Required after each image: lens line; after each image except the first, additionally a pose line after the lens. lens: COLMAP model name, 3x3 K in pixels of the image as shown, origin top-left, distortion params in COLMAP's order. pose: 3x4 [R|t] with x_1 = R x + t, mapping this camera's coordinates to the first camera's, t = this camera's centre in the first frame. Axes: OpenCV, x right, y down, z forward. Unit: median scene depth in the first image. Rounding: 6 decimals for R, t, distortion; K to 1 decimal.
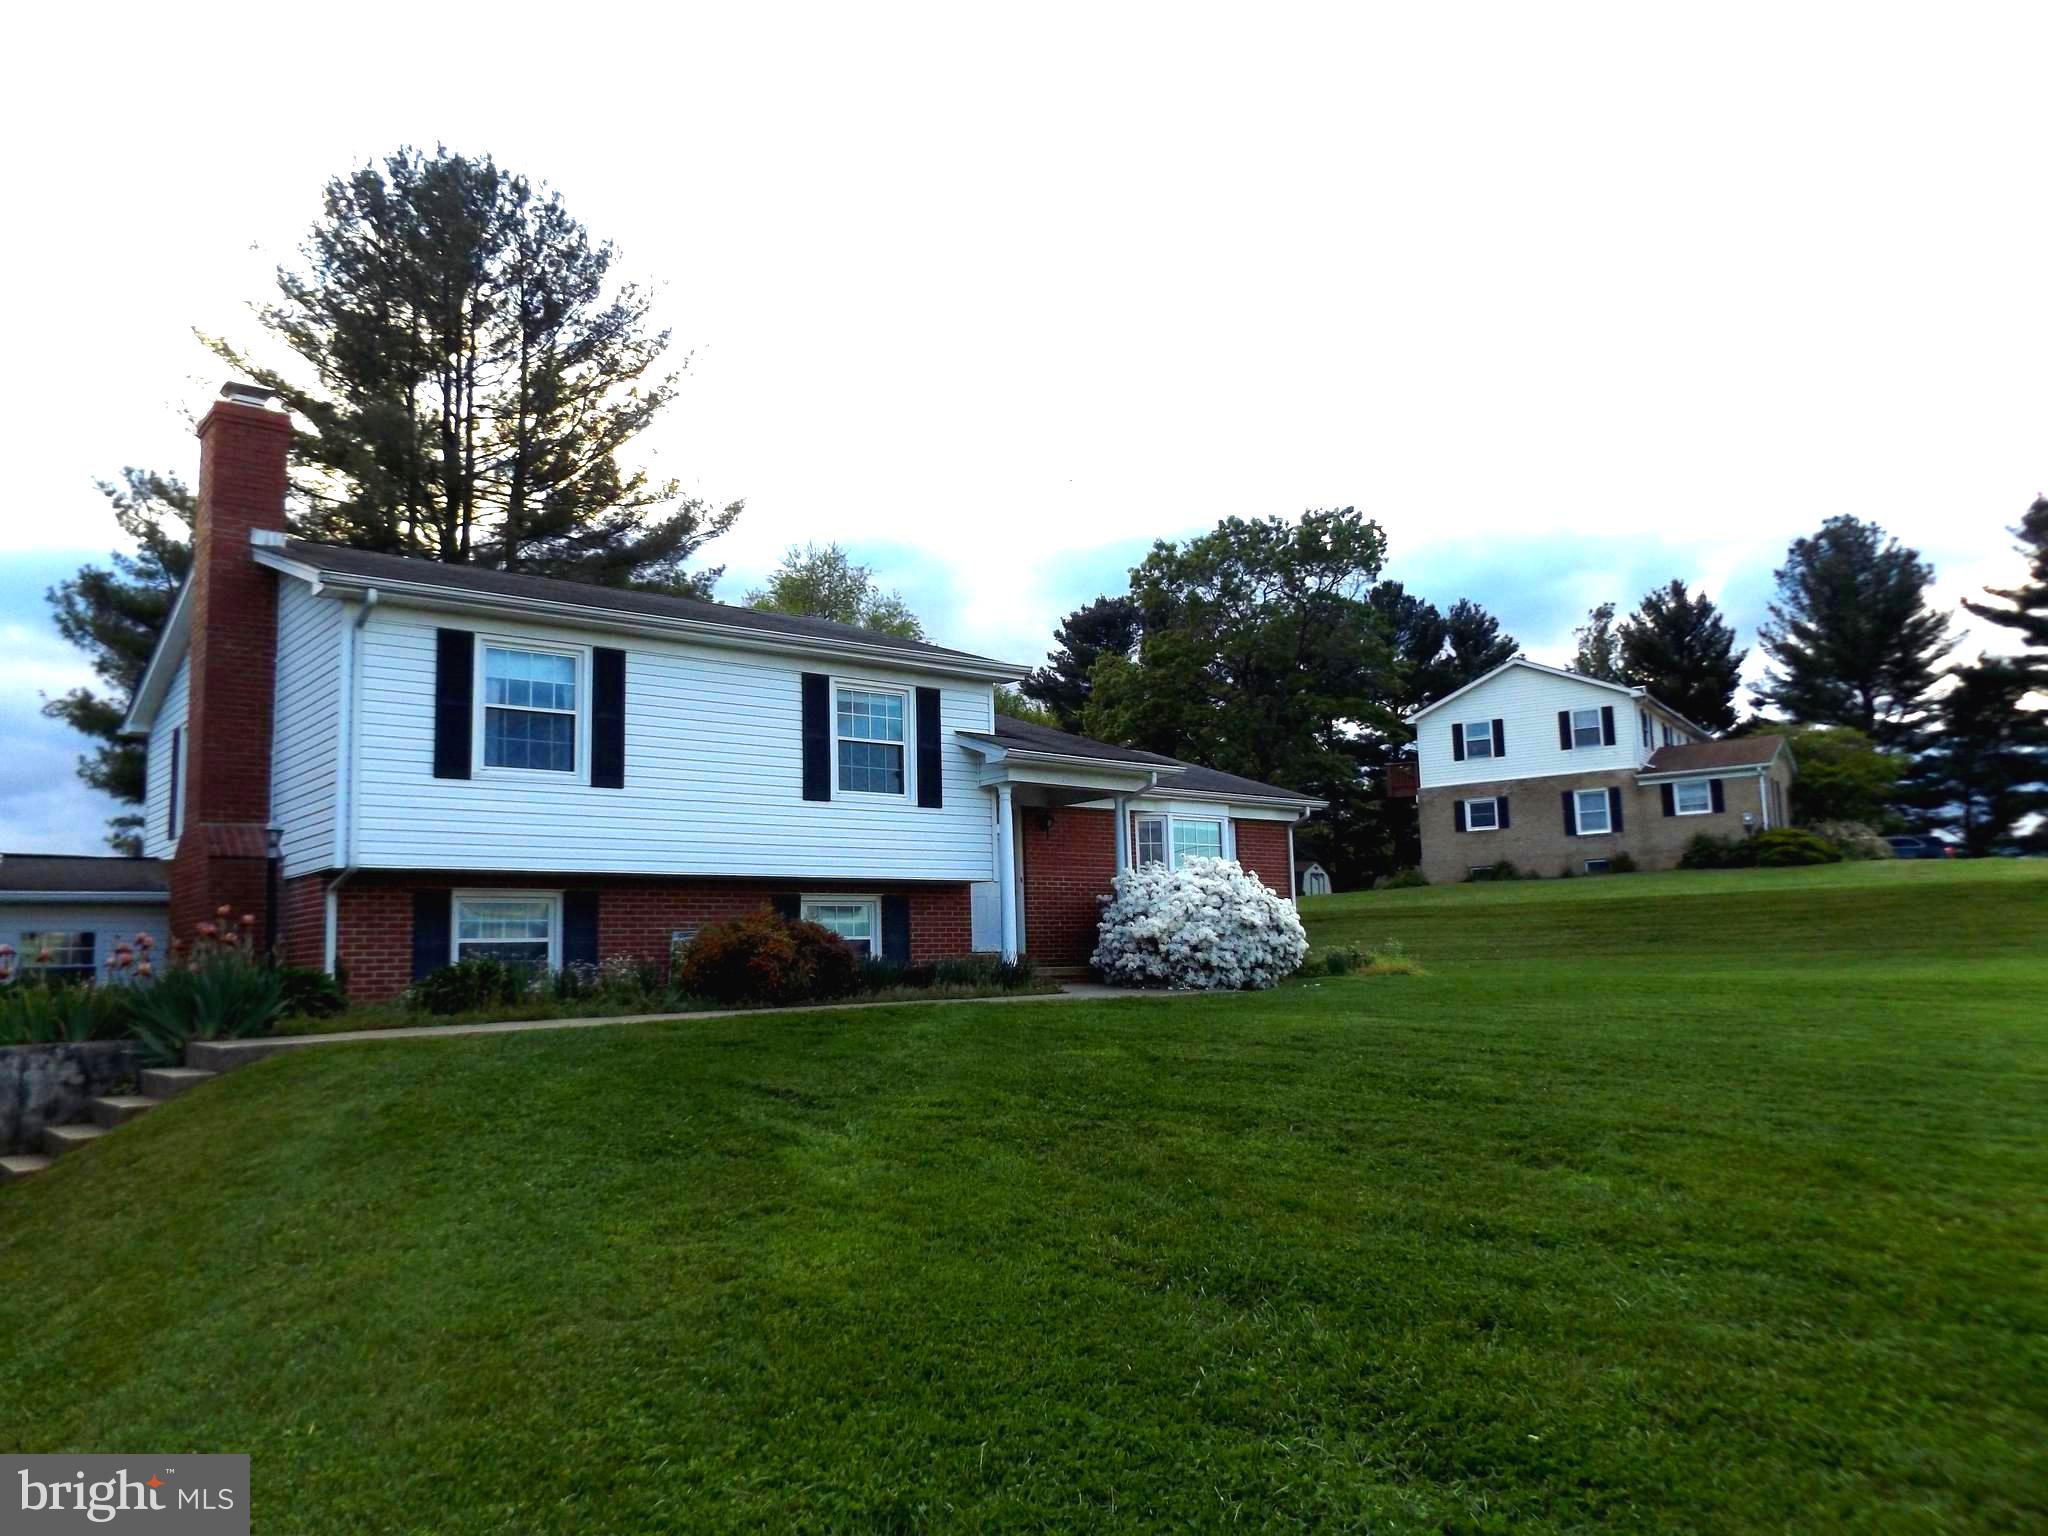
lens RADIAL K [[1492.7, 0, 1055.7], [0, 1492.7, 764.3], [0, 0, 1]] dist [-0.007007, 0.003400]
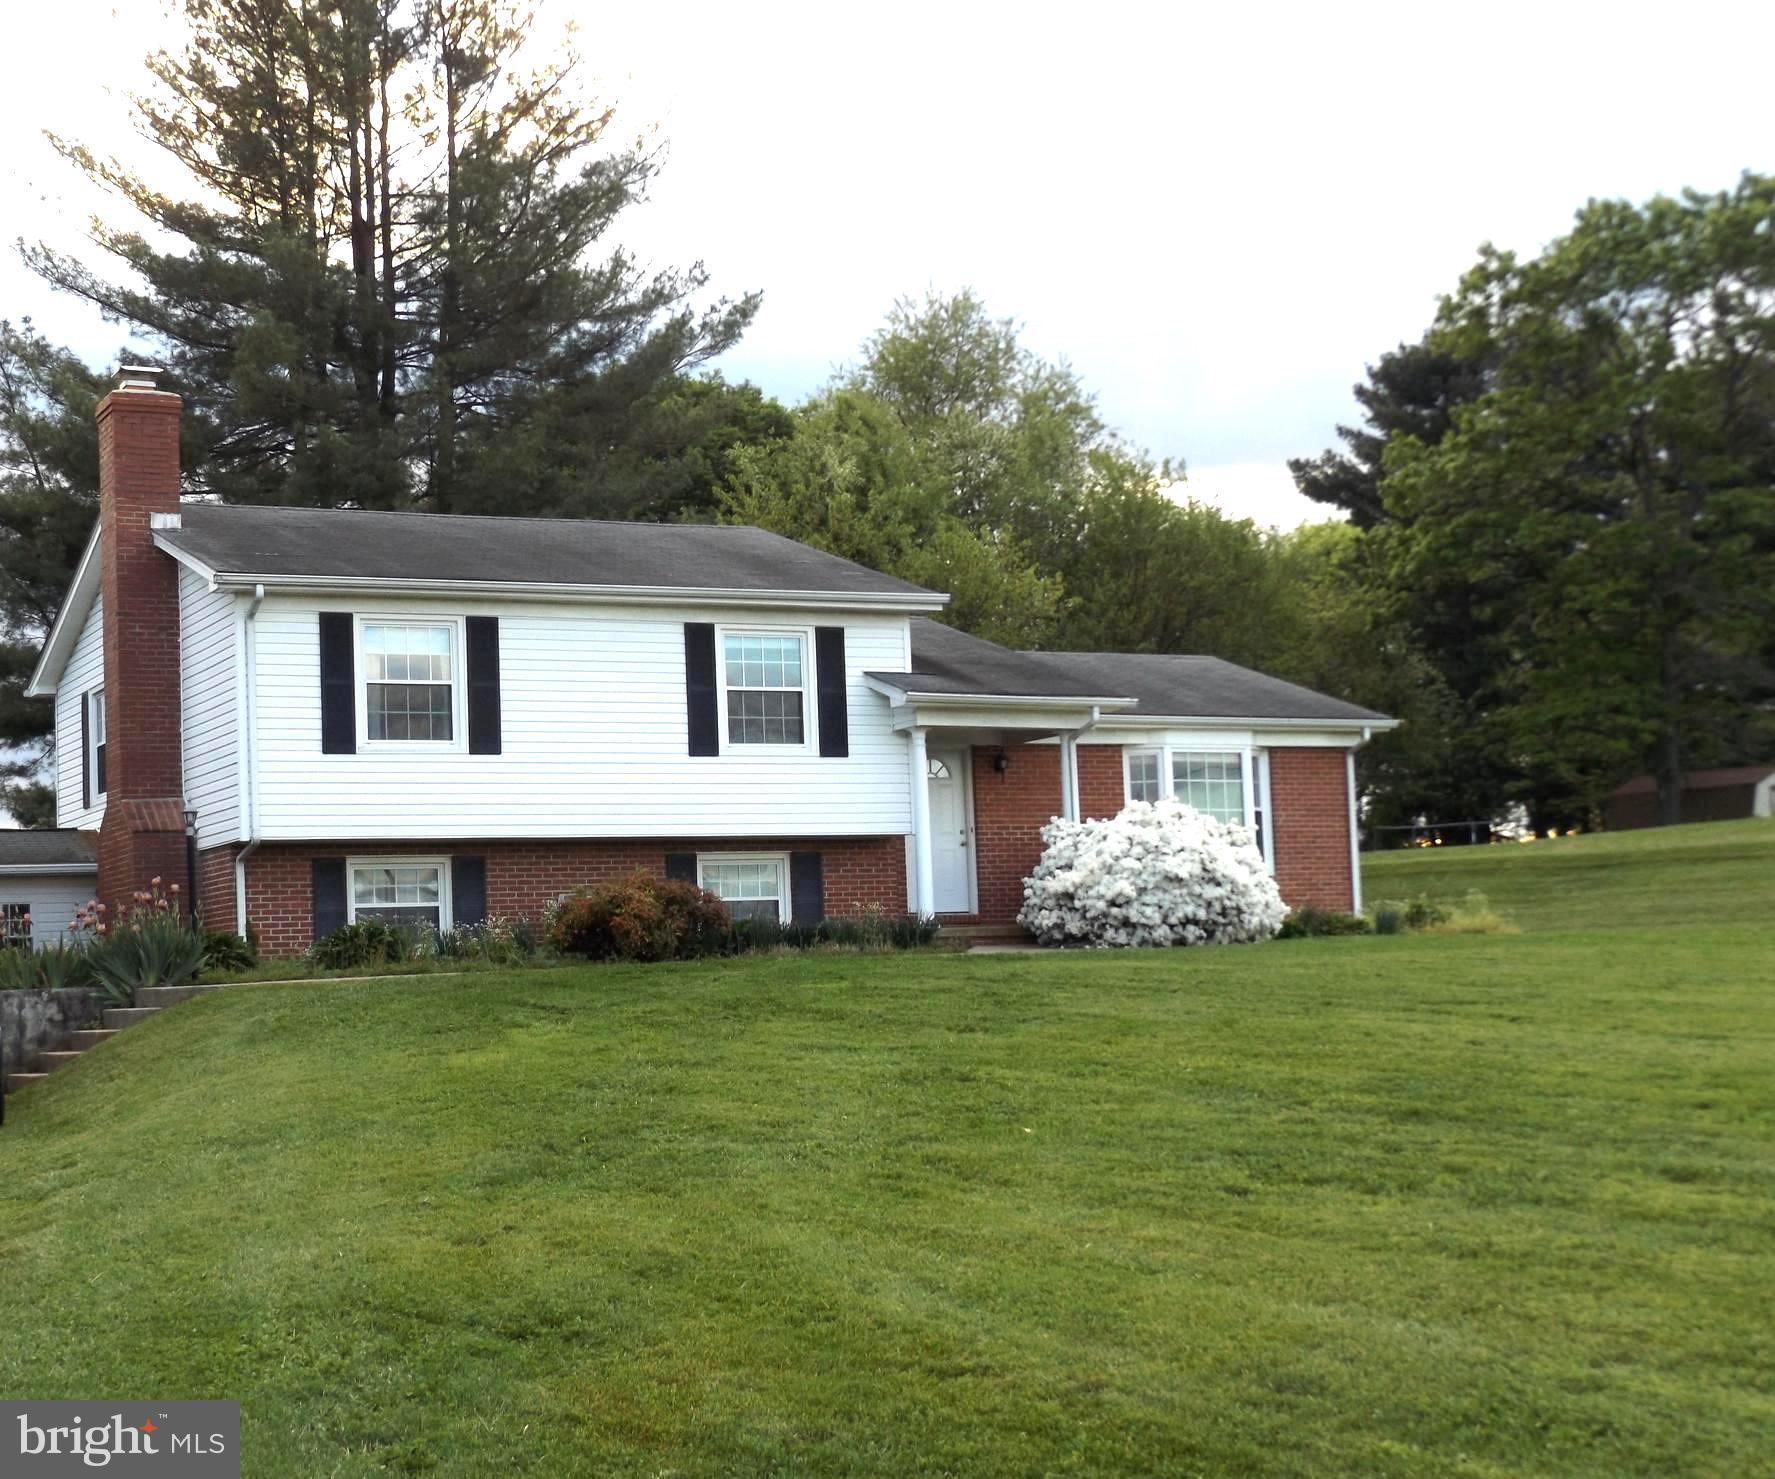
lens RADIAL K [[2889.5, 0, 887.5], [0, 2889.5, 739.5], [0, 0, 1]] dist [0.027356, -0.003592]
pose [[0.971554, -0.028745, -0.235068, 0.428009], [0.041886, 0.997815, 0.051098, -0.083391], [0.233086, -0.059490, 0.970635, -0.846642]]
